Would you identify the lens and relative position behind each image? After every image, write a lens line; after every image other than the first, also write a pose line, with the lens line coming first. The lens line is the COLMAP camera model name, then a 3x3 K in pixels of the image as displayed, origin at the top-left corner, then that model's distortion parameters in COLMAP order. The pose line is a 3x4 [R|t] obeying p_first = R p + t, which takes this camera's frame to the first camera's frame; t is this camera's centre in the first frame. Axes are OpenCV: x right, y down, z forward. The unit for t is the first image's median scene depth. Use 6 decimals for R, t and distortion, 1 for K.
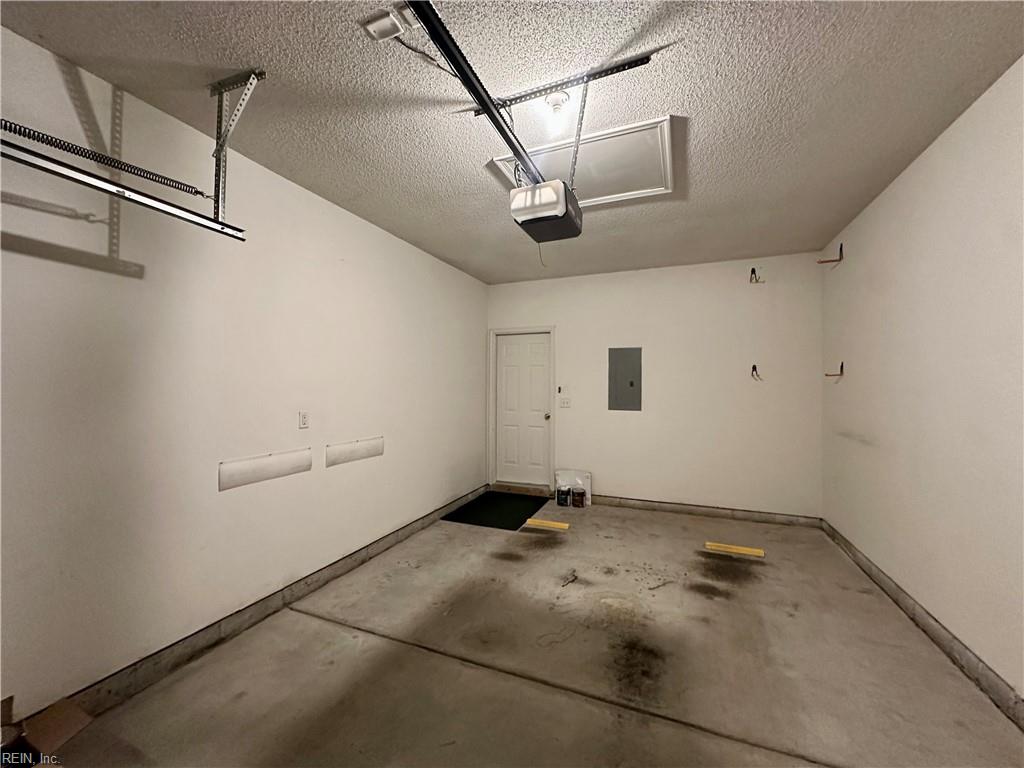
lens RADIAL K [[404.1, 0, 512.0], [0, 404.1, 384.0], [0, 0, 1]] dist [-0.001381, -0.000088]
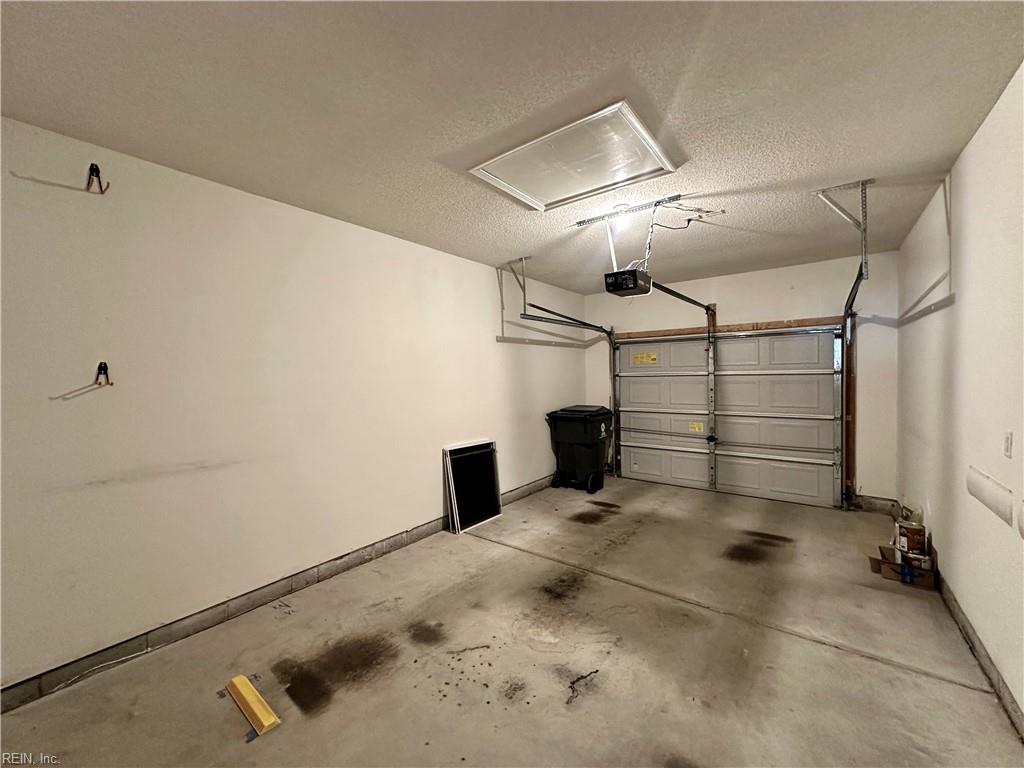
lens RADIAL K [[404.1, 0, 512.0], [0, 404.1, 384.0], [0, 0, 1]] dist [-0.001381, -0.000088]
pose [[-0.965339, 0.010048, 0.260805, 0.087354], [0.015010, 0.999742, 0.017042, -0.032362], [-0.260567, 0.020366, -0.965241, 1.900343]]
